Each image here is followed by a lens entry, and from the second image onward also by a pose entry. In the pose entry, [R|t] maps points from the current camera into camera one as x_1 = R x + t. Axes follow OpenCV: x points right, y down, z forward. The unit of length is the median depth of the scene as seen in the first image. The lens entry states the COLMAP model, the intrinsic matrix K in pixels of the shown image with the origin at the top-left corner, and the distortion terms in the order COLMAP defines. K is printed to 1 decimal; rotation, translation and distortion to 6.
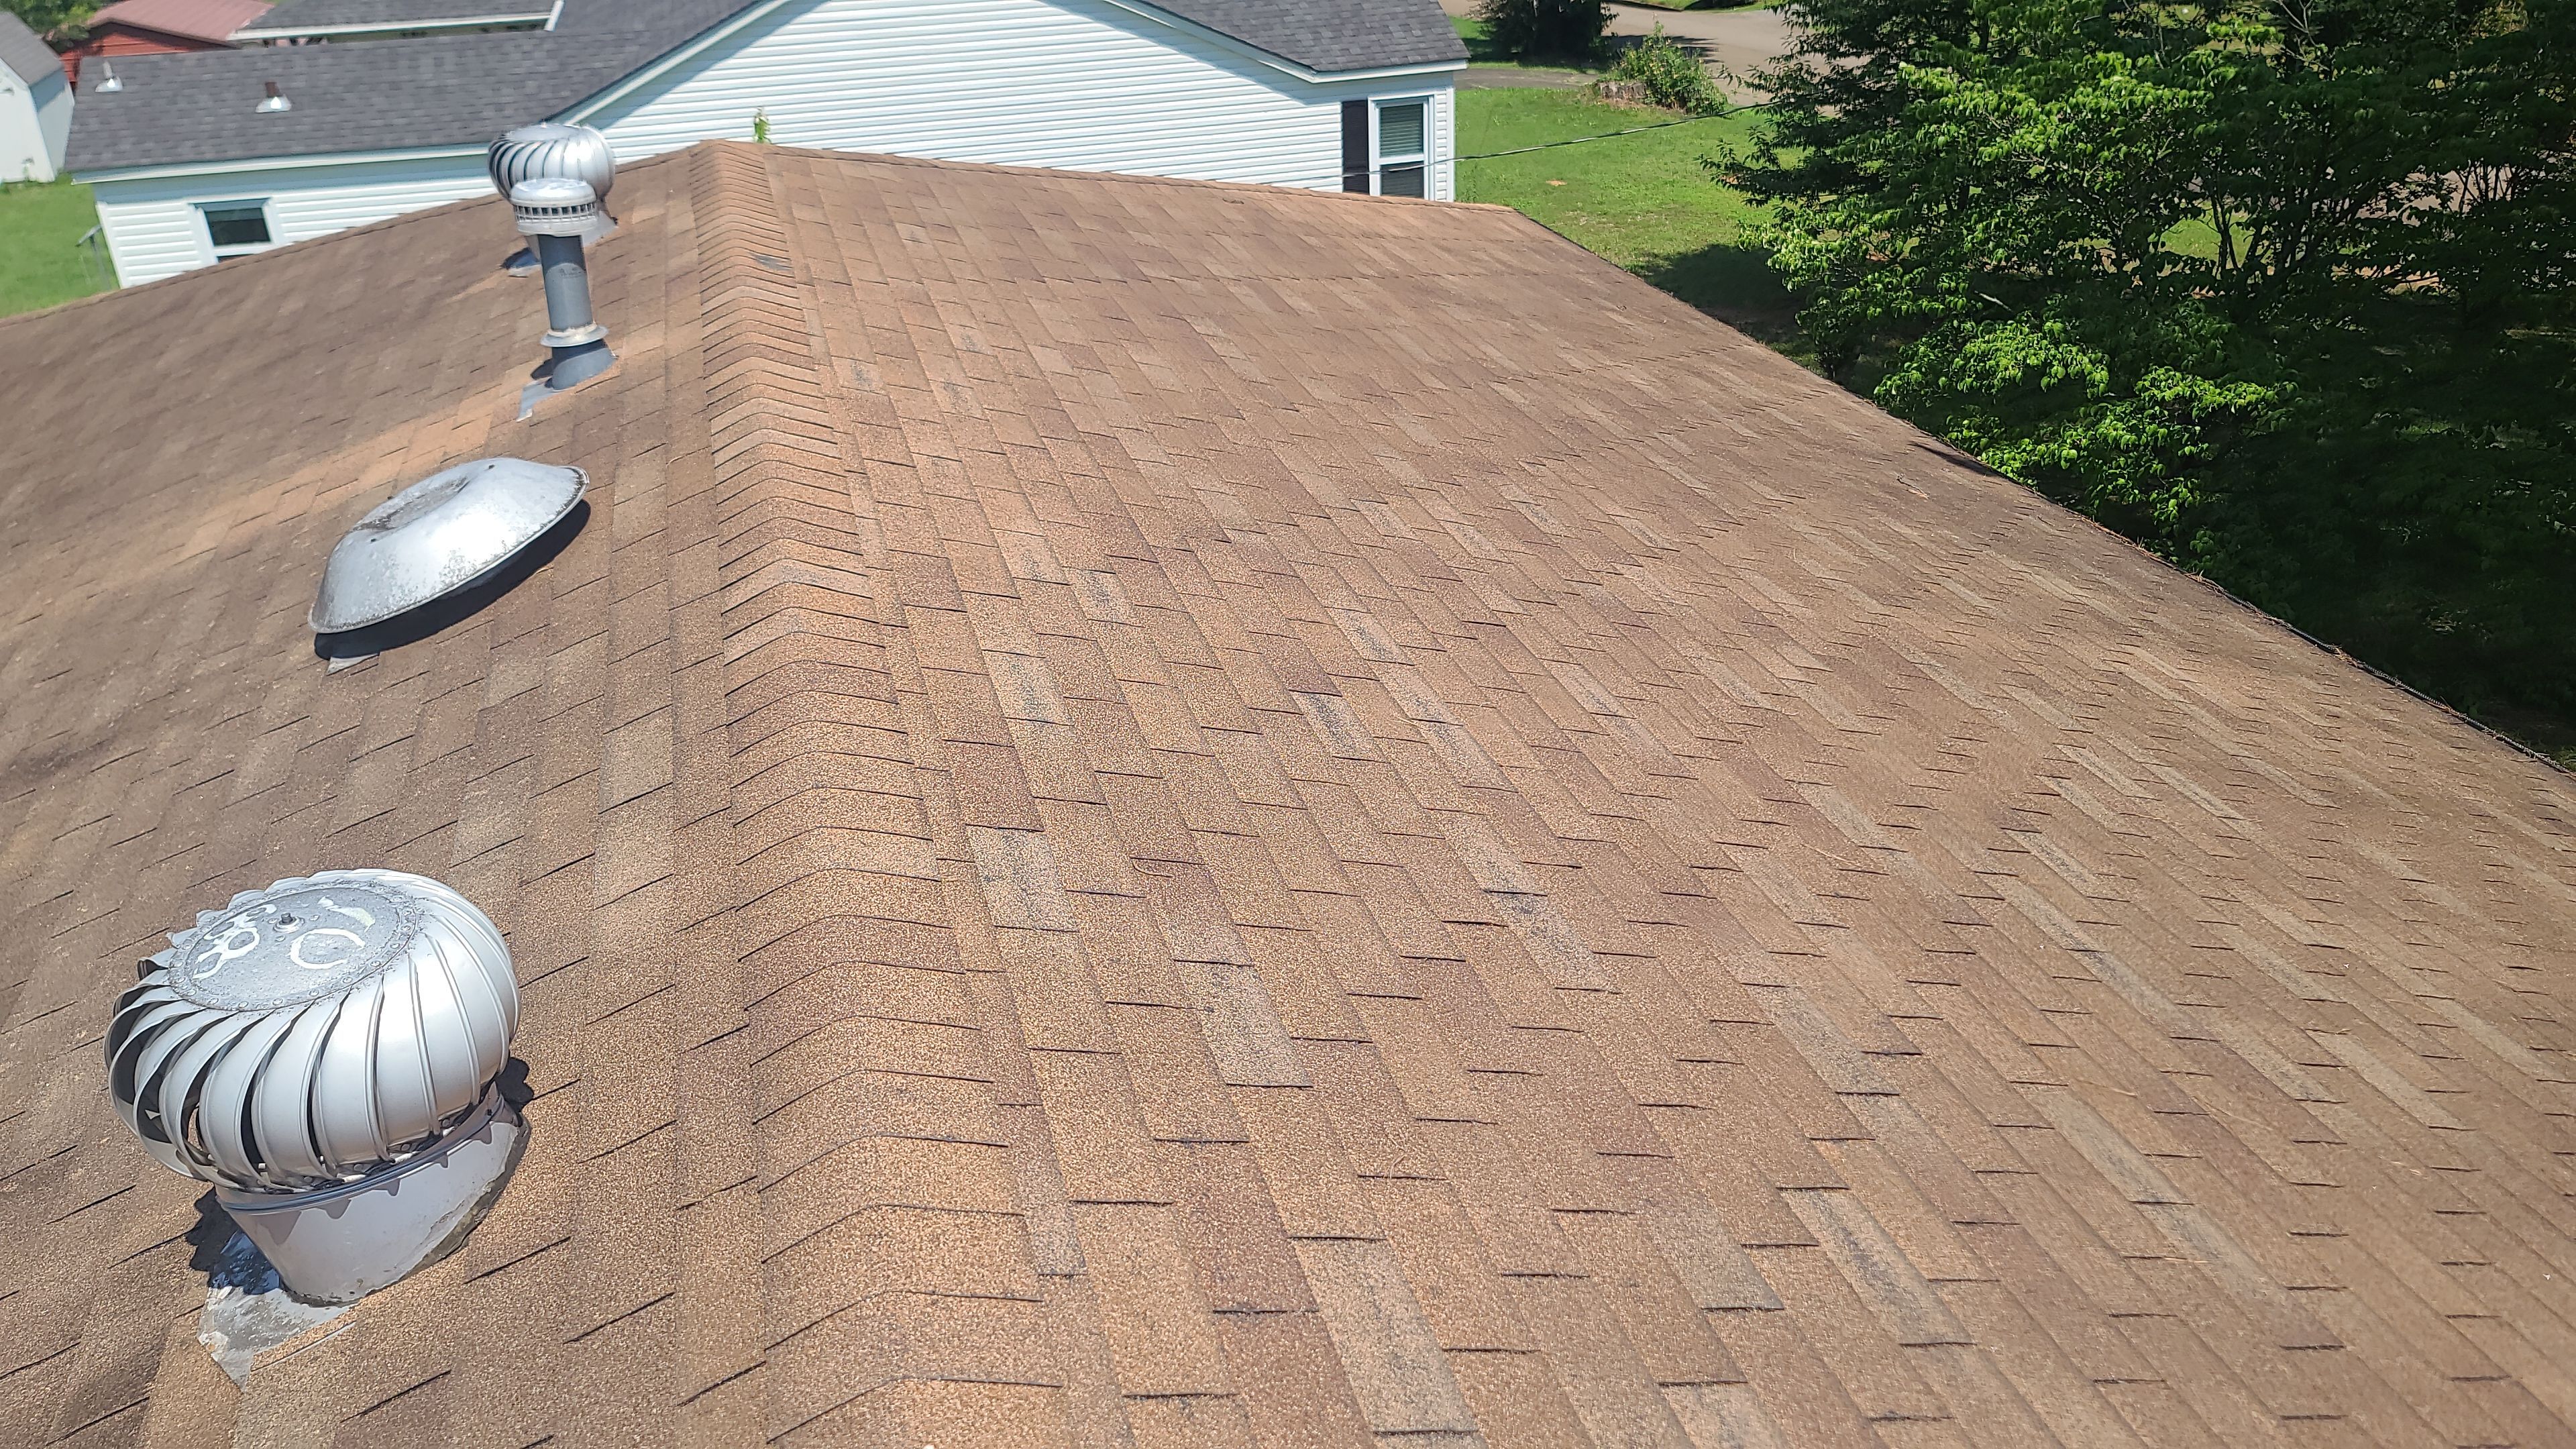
lens RADIAL K [[1926.9, 0, 1248.9], [0, 1926.9, 721.1], [0, 0, 1]] dist [0.075494, -0.071737]
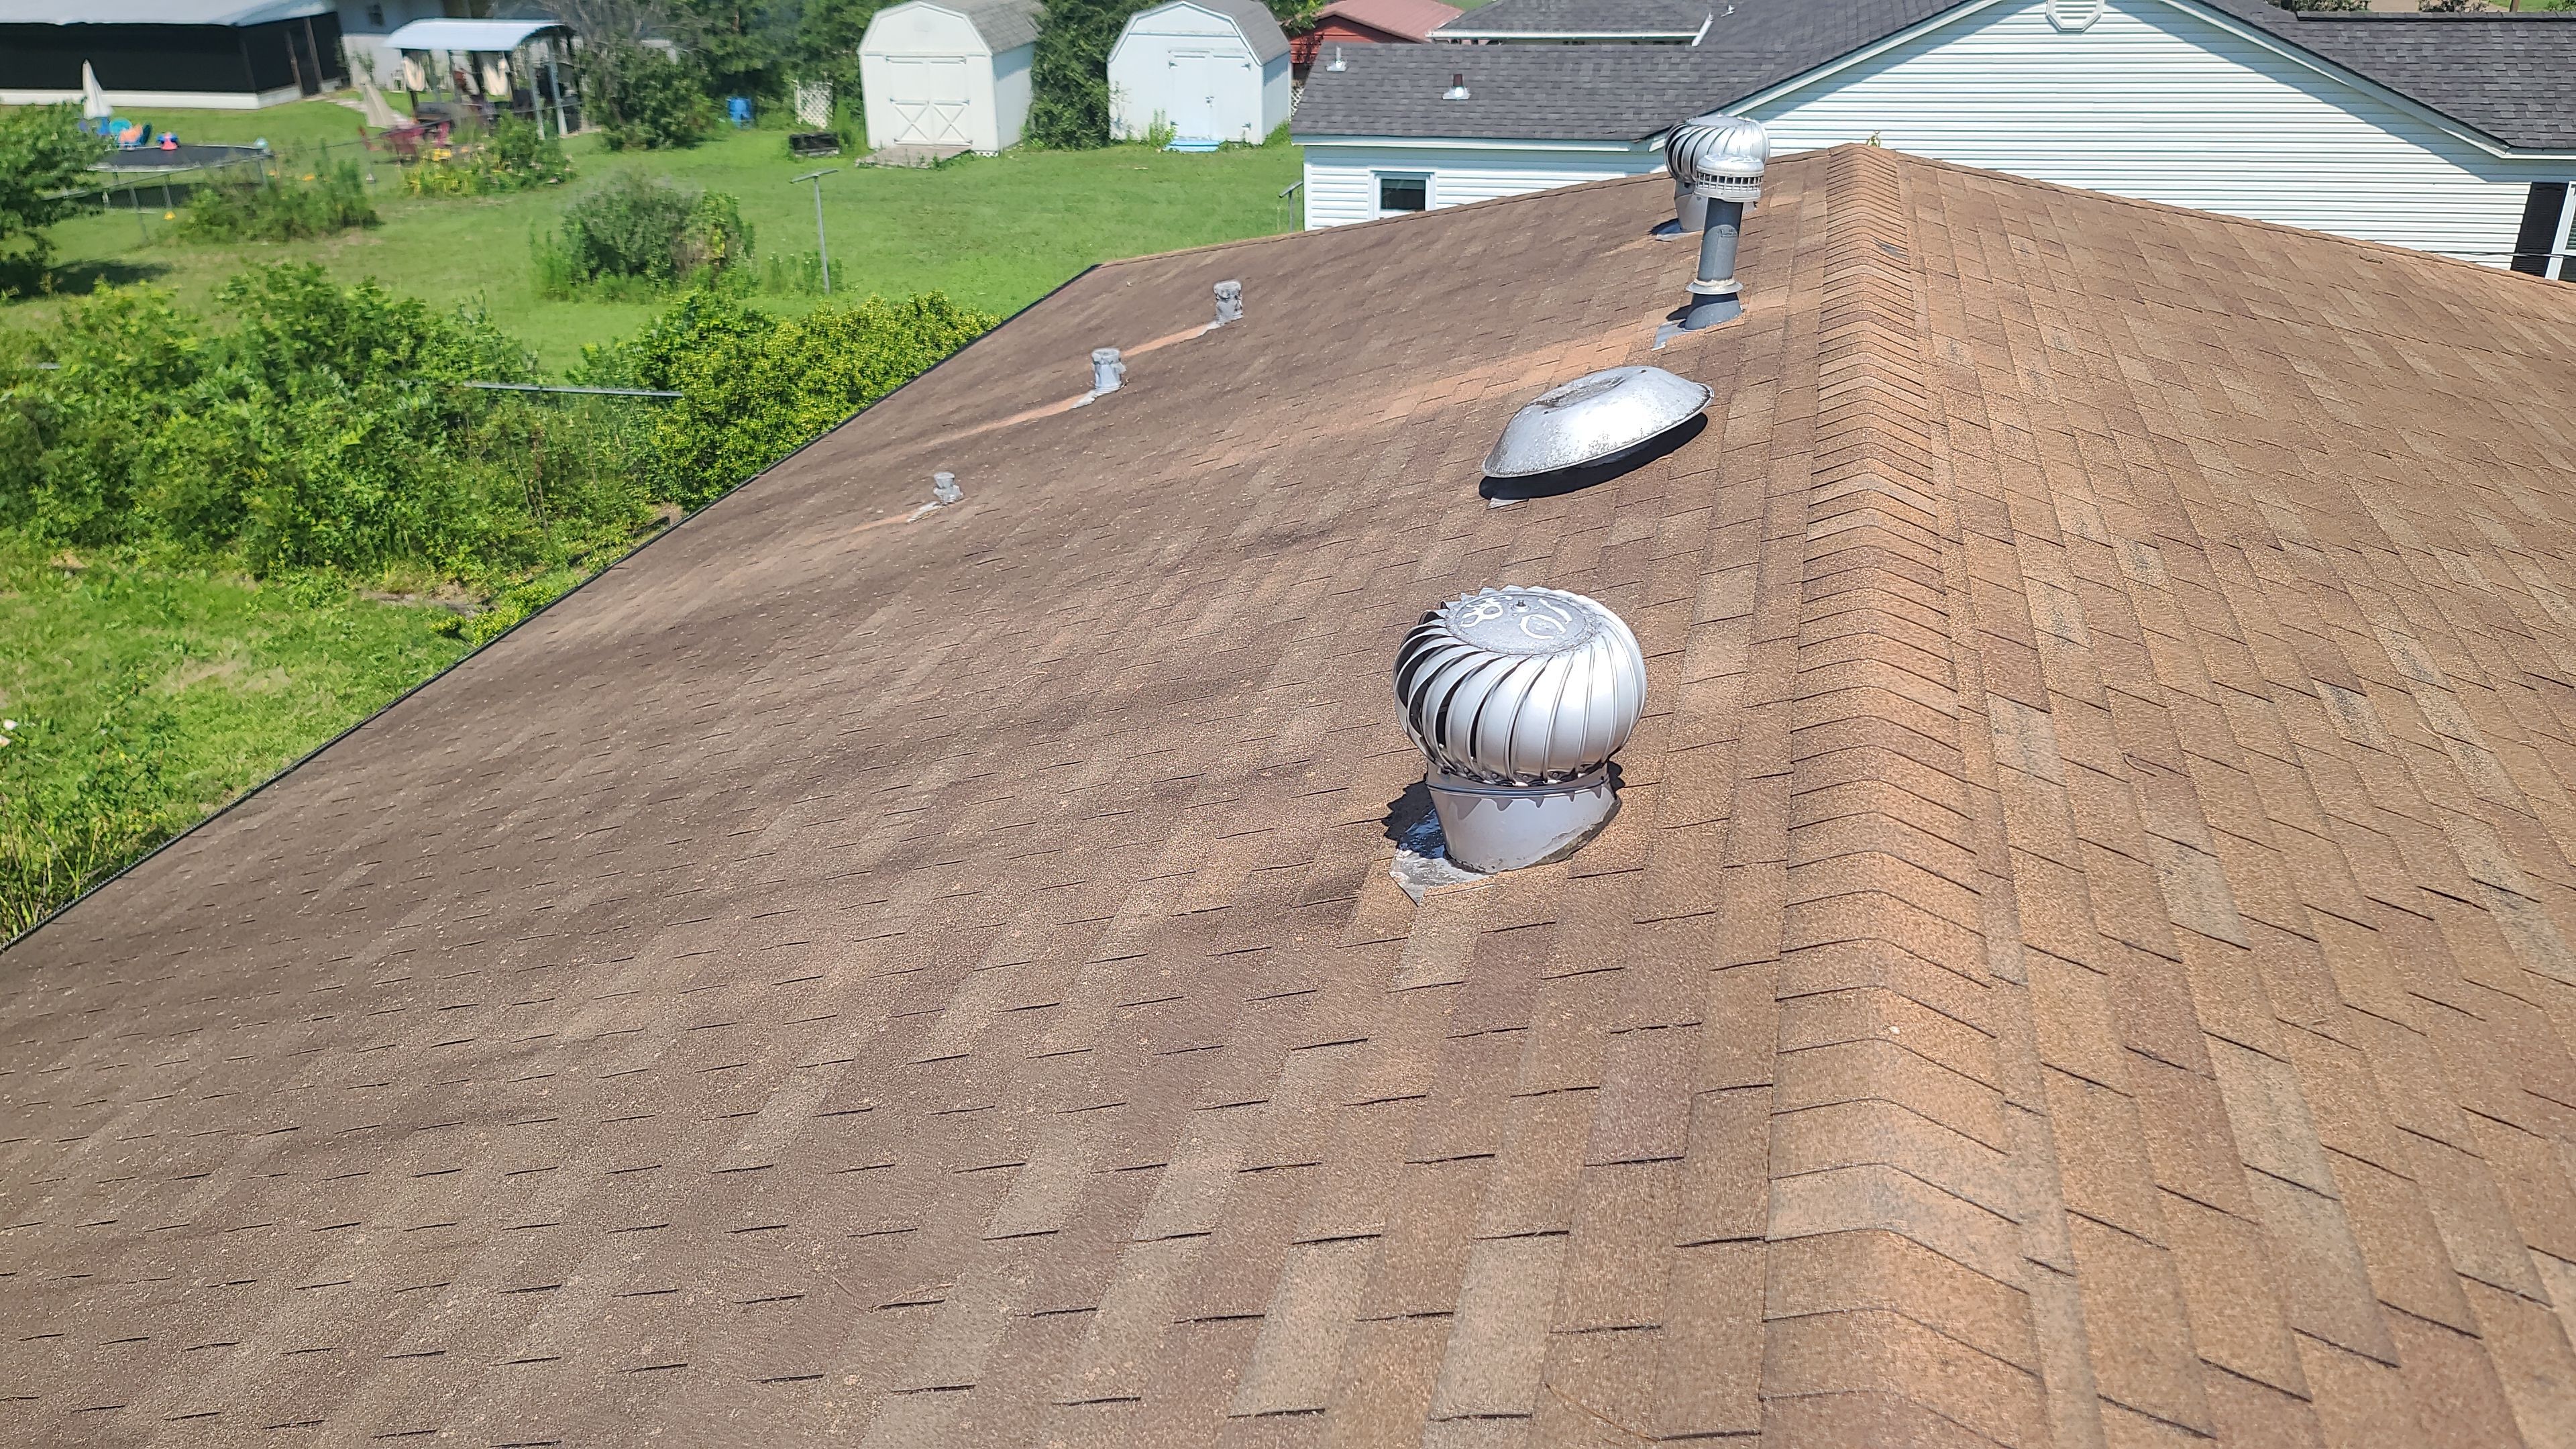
lens RADIAL K [[1928.8, 0, 1280.3], [0, 1928.8, 730.9], [0, 0, 1]] dist [0.041534, 0.004010]
pose [[0.868139, 0.232009, -0.438756, 0.004934], [-0.235679, 0.970695, 0.046968, 0.071421], [0.436795, 0.062631, 0.897378, -0.160520]]
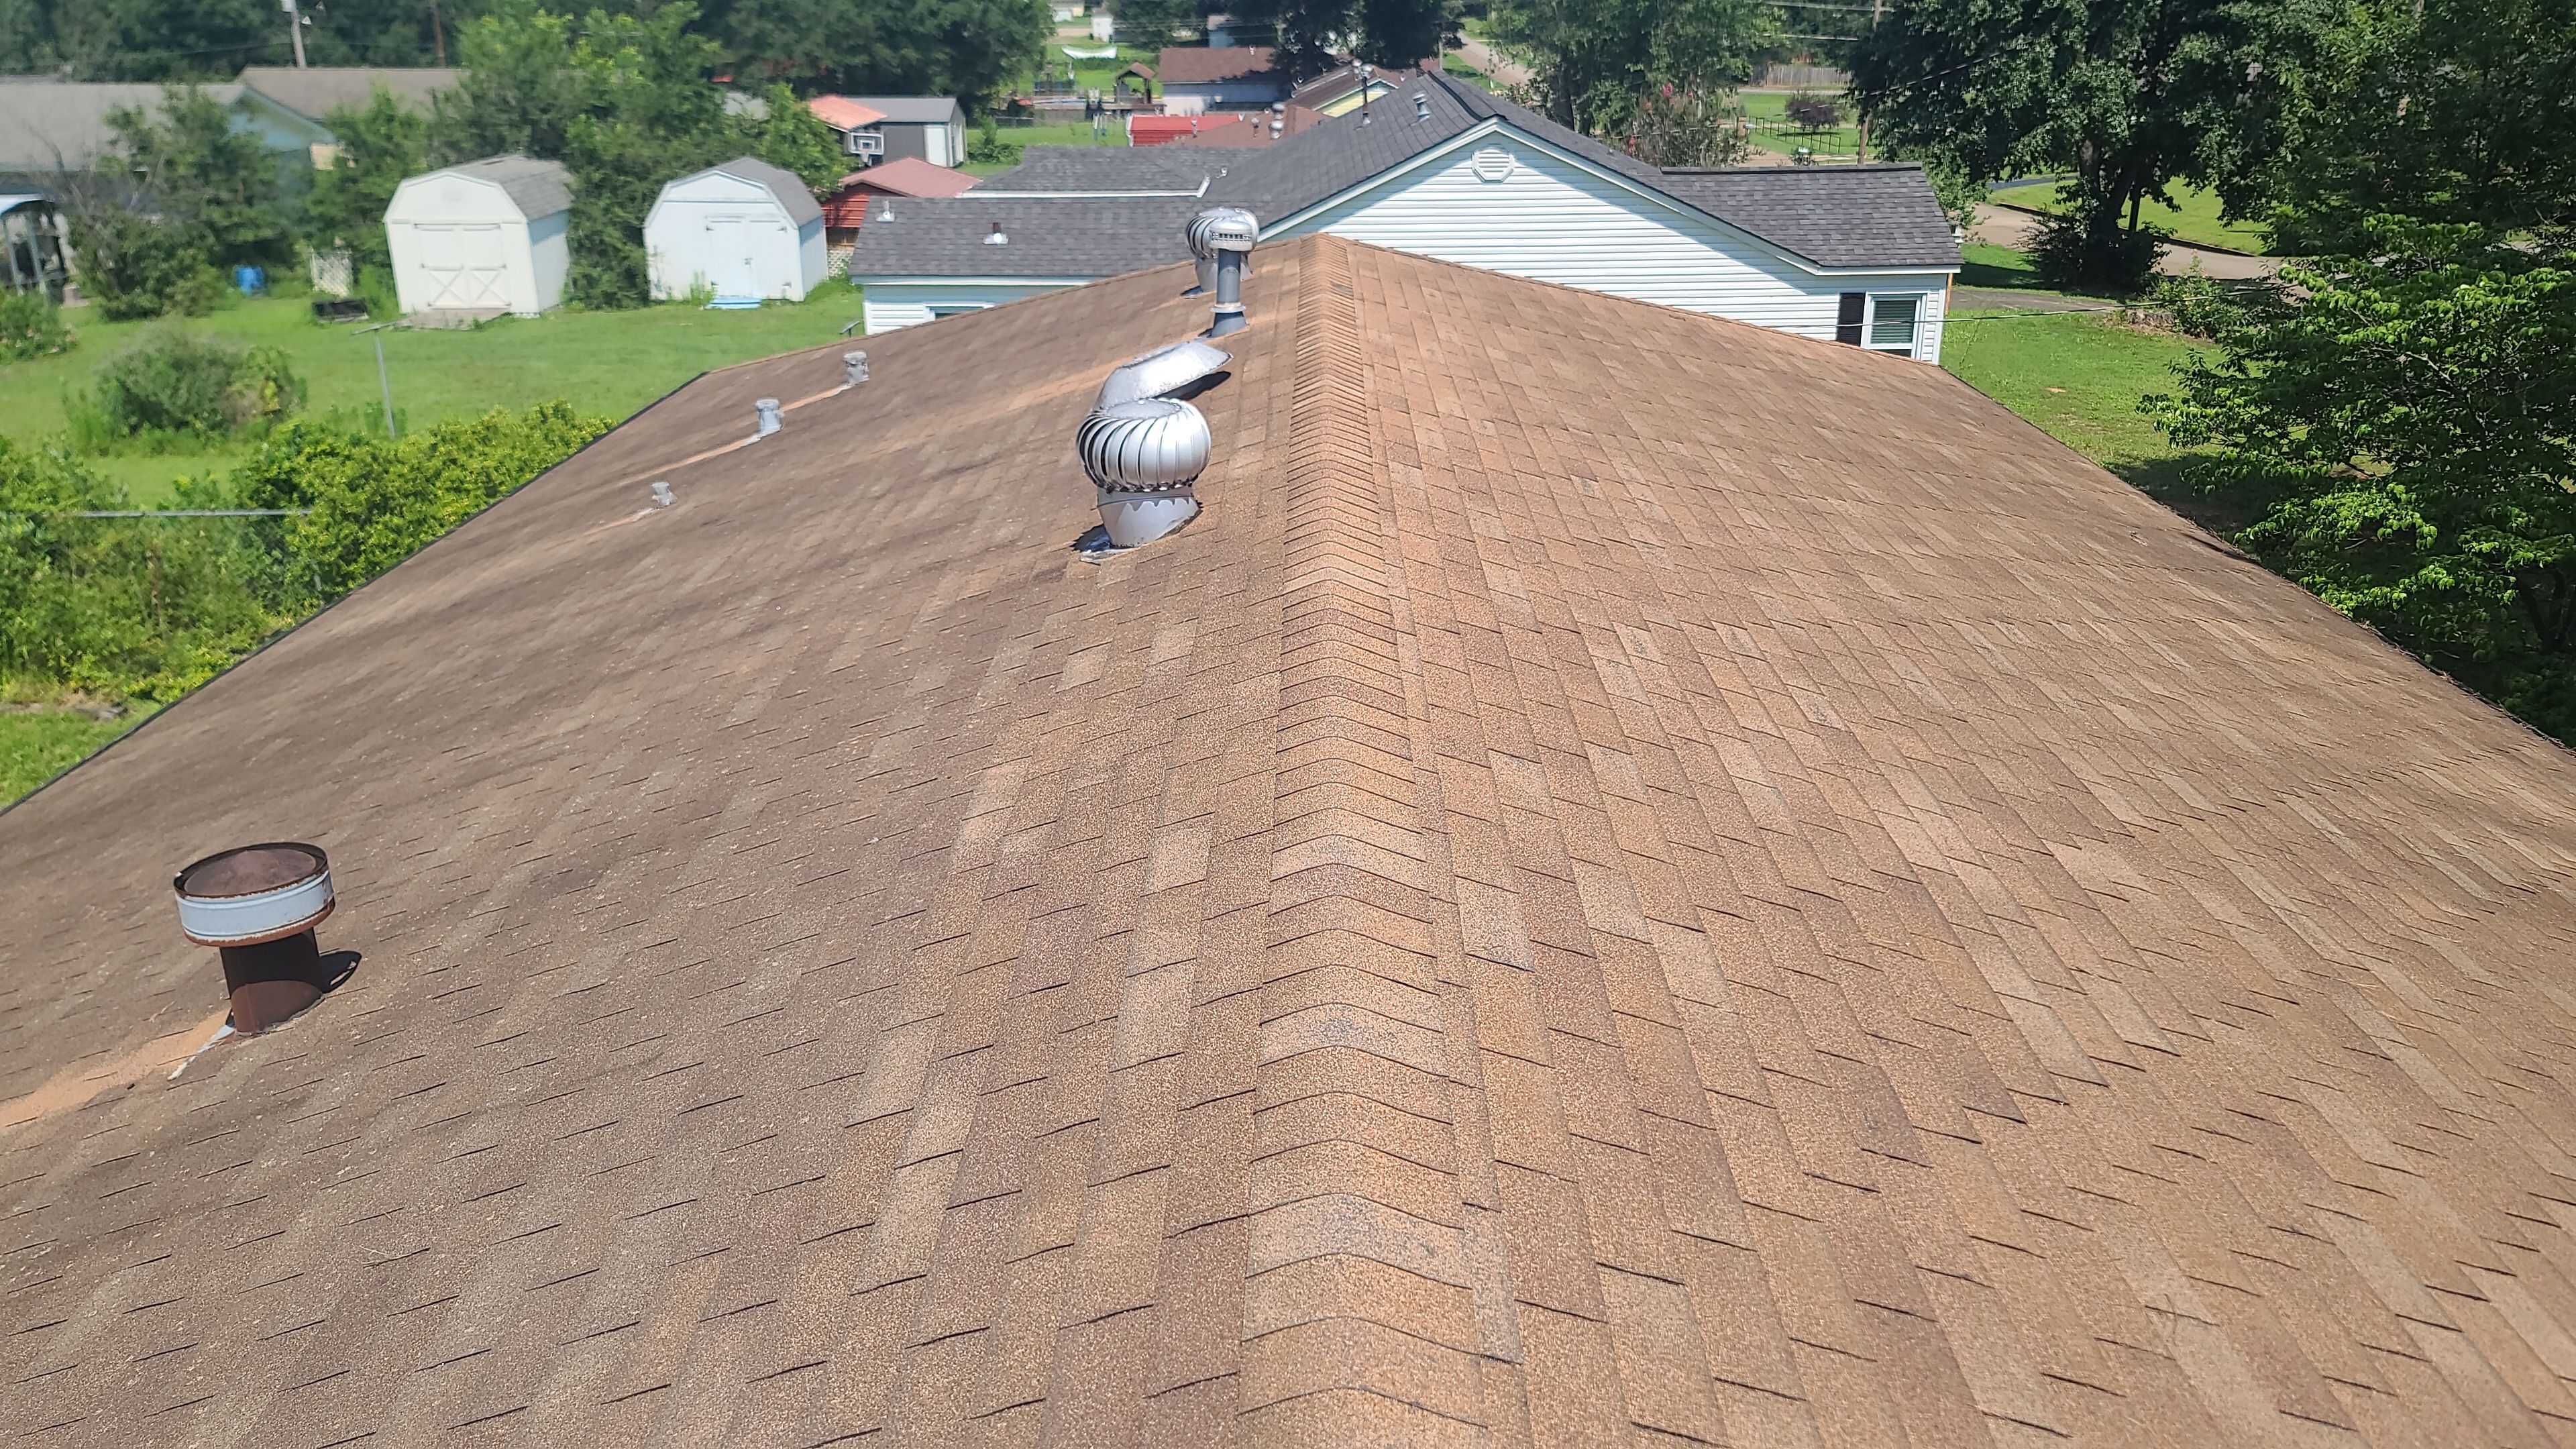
lens RADIAL K [[1968.8, 0, 1290.3], [0, 1968.8, 731.5], [0, 0, 1]] dist [0.067628, -0.046569]
pose [[0.962442, 0.122736, -0.242158, 0.191390], [-0.147509, 0.985235, -0.086906, 0.330178], [0.227916, 0.119362, 0.966337, -0.681622]]
